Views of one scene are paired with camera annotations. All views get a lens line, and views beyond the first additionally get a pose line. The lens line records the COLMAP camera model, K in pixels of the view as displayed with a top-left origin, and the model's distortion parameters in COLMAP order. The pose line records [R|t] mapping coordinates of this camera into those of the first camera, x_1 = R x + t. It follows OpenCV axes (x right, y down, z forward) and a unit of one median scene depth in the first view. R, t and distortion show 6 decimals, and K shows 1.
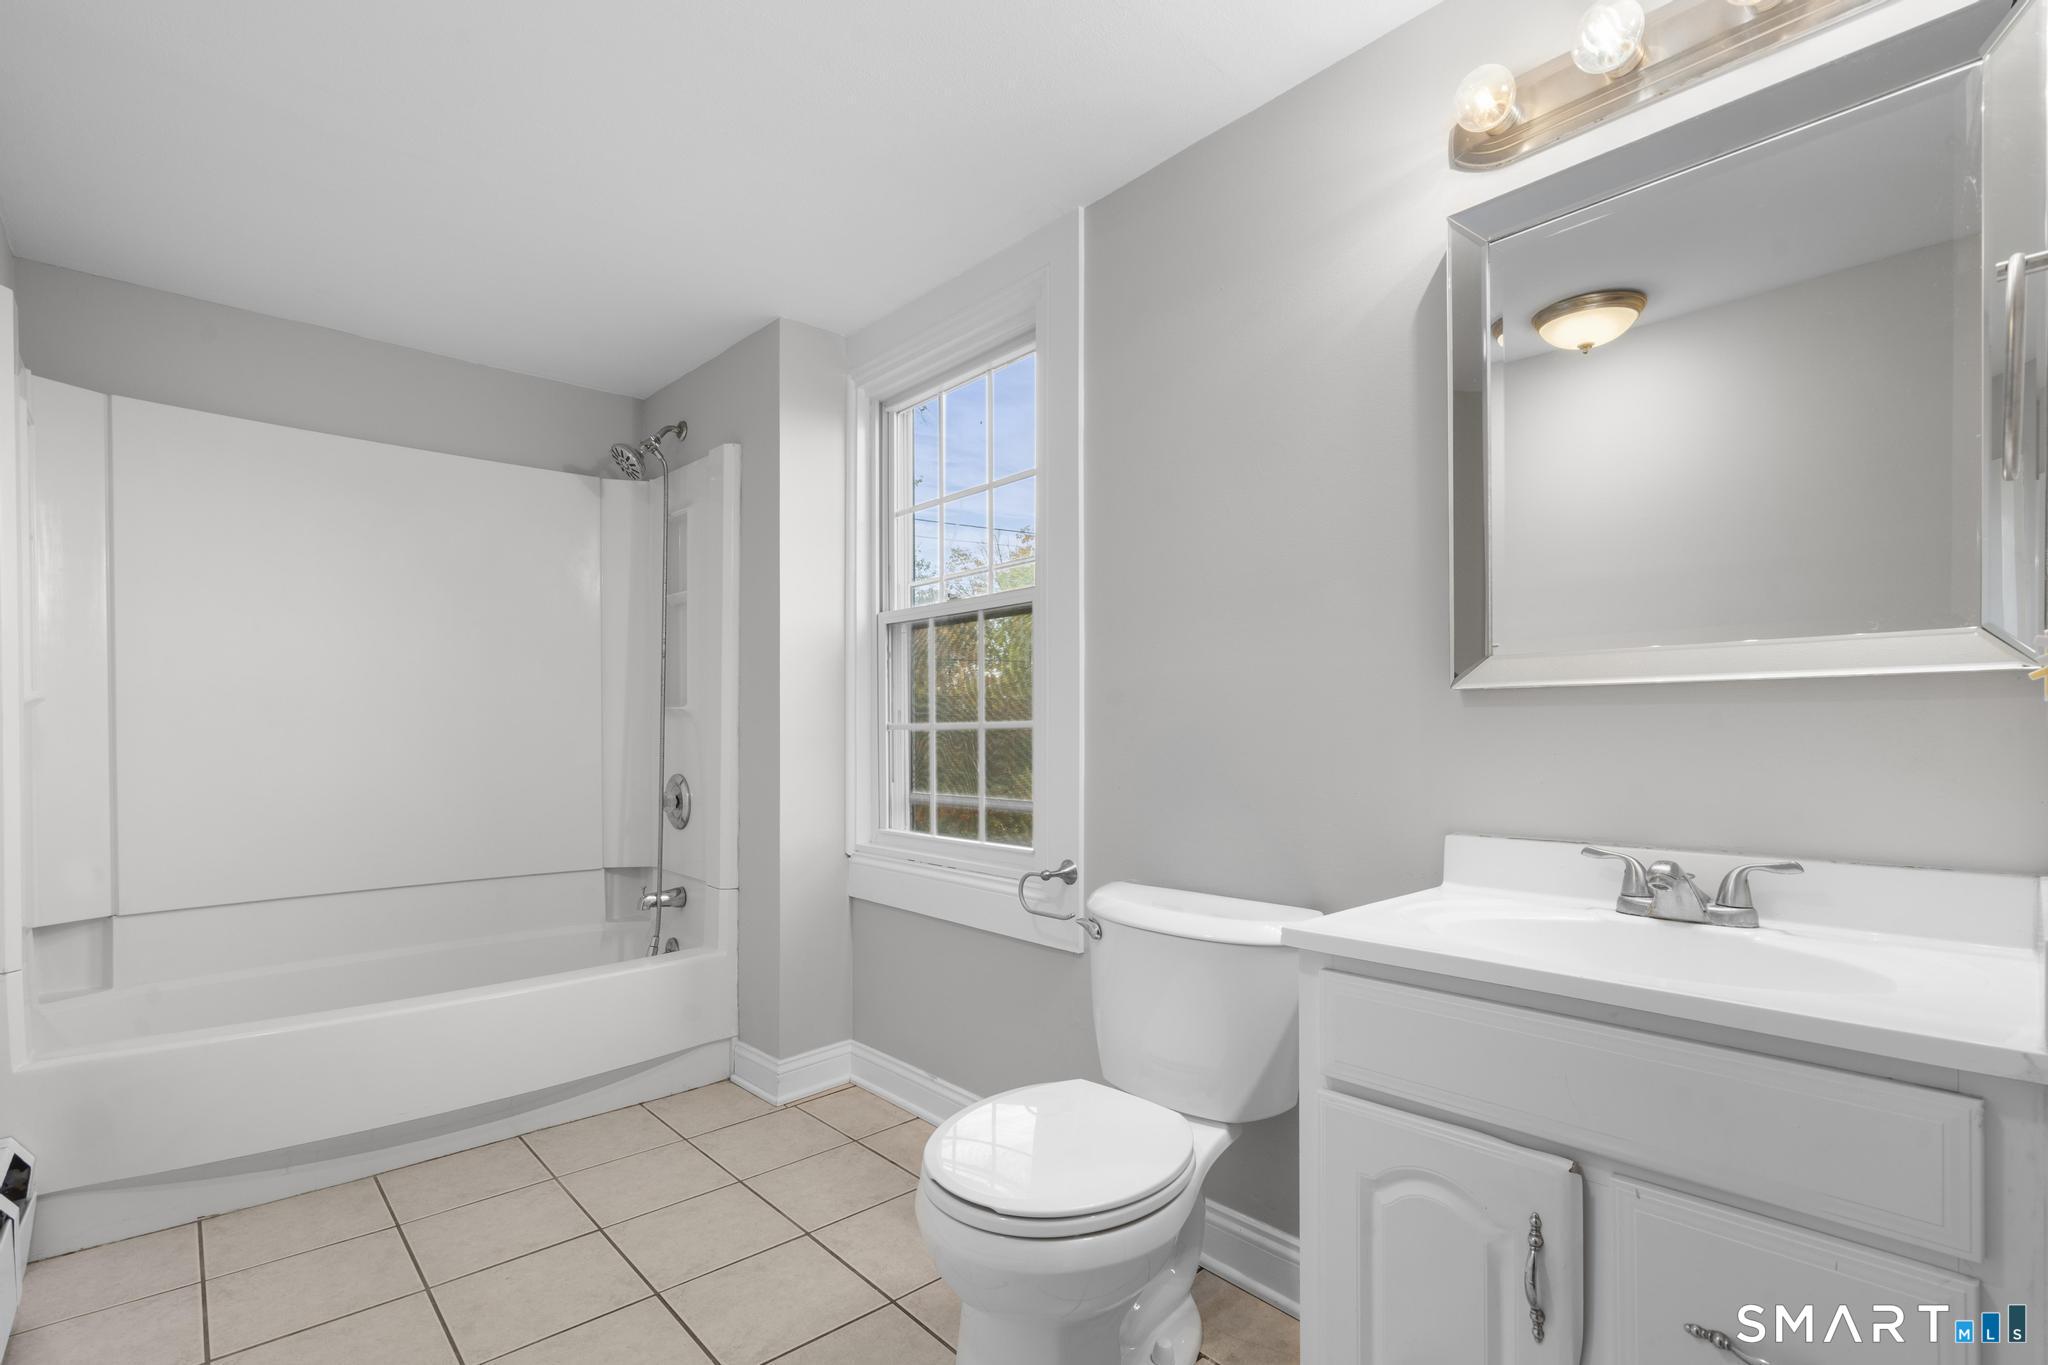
lens RADIAL K [[917.2, 0, 1042.5], [0, 917.2, 709.6], [0, 0, 1]] dist [-0.003836, 0.003114]
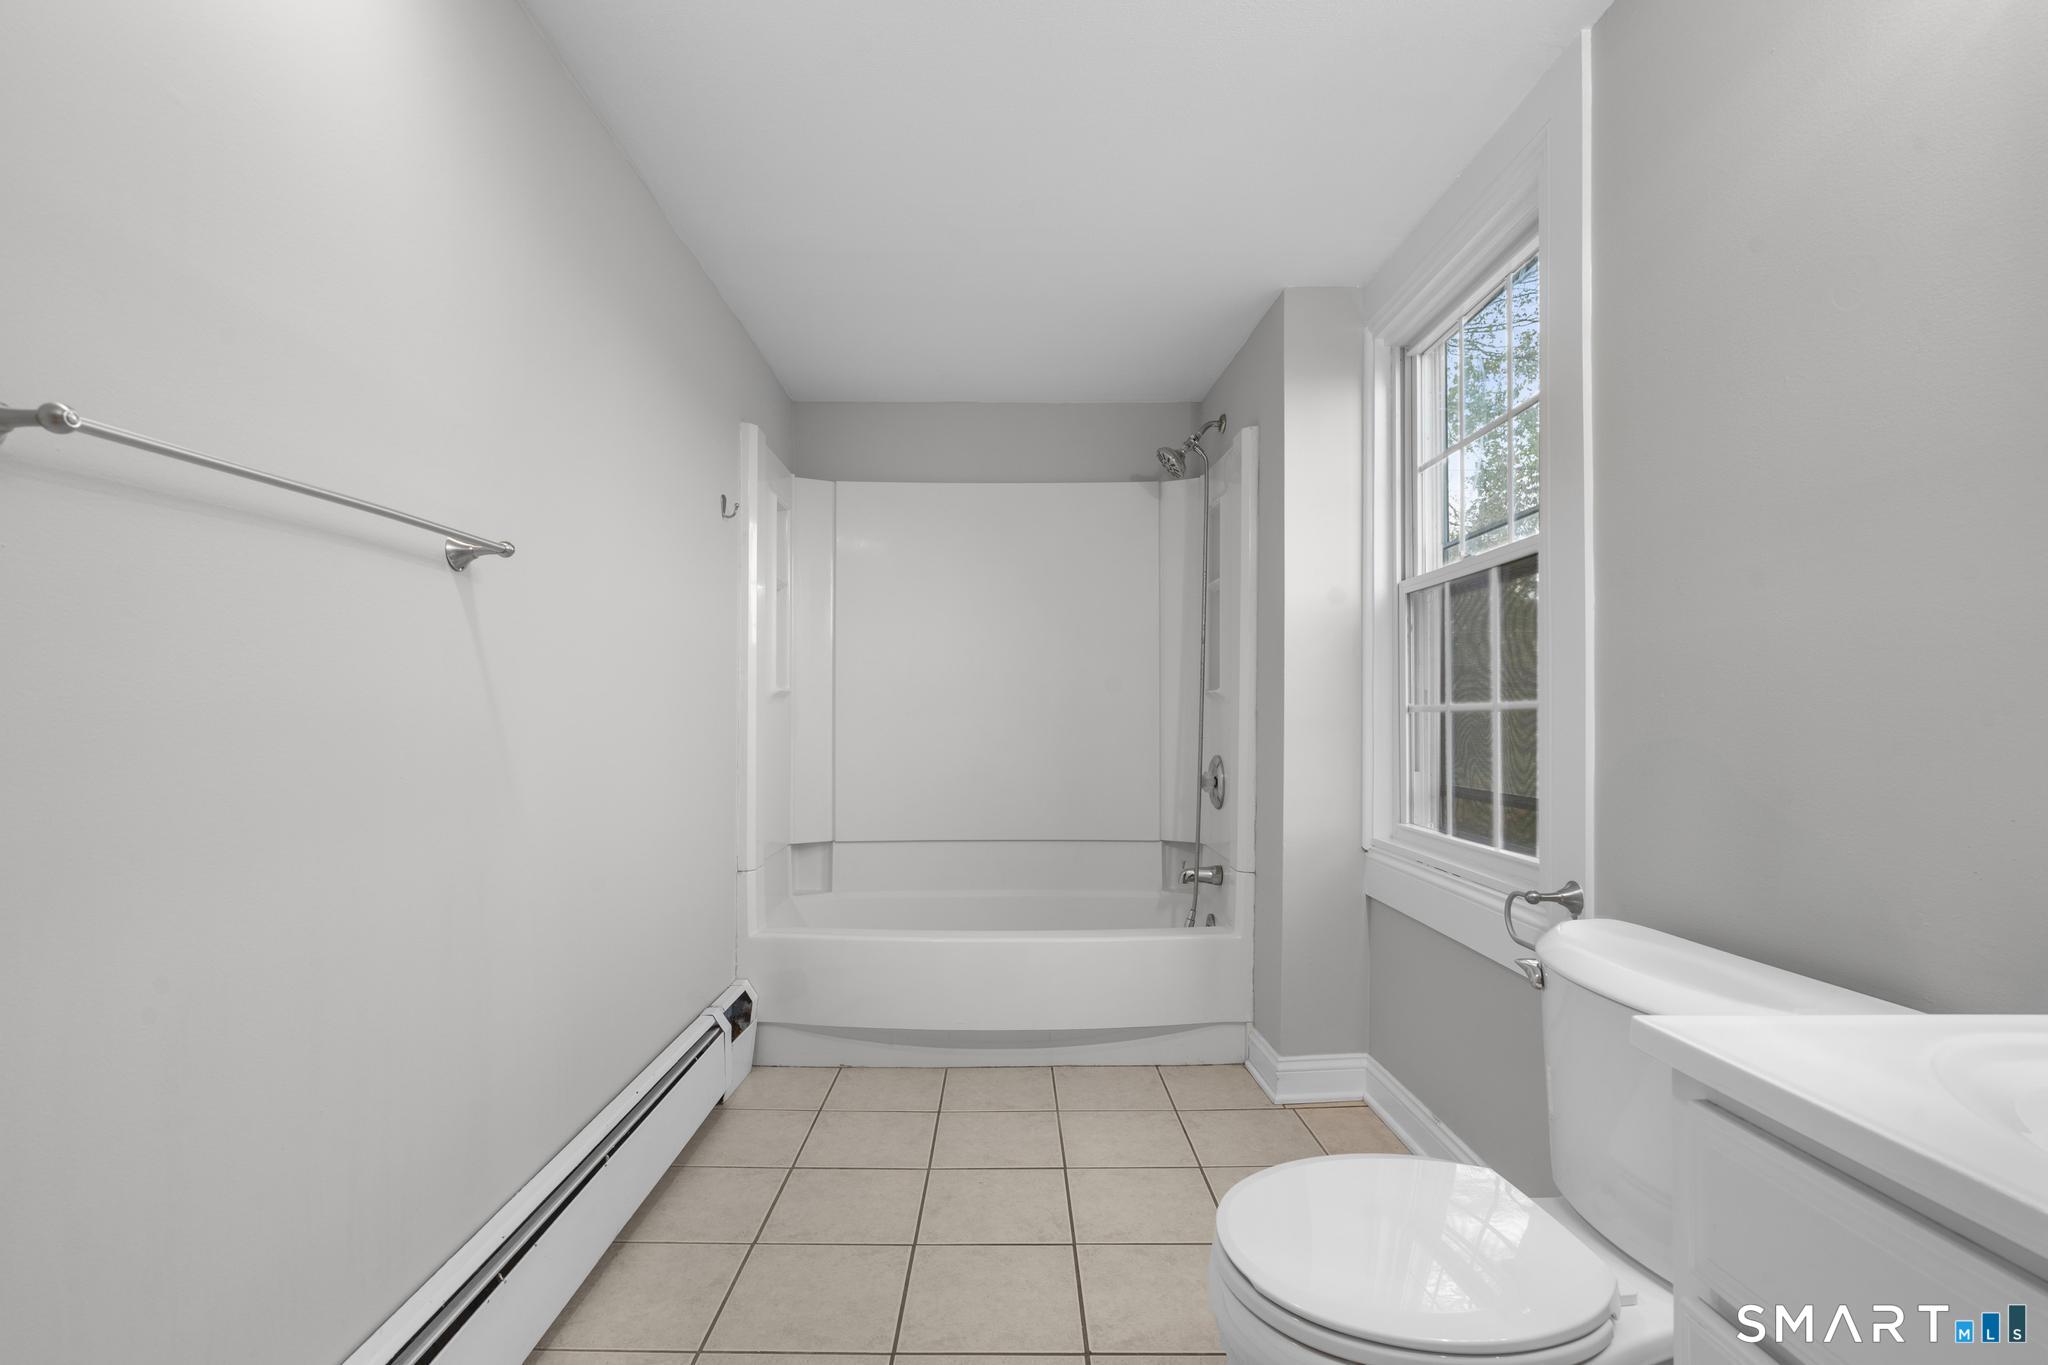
lens RADIAL K [[917.2, 0, 1024.1], [0, 917.2, 680.3], [0, 0, 1]] dist [-0.003836, 0.003114]
pose [[0.754542, -0.022901, -0.655852, 0.135464], [0.013098, 0.999717, -0.019839, 0.003829], [0.656121, 0.006379, 0.754629, 0.088650]]
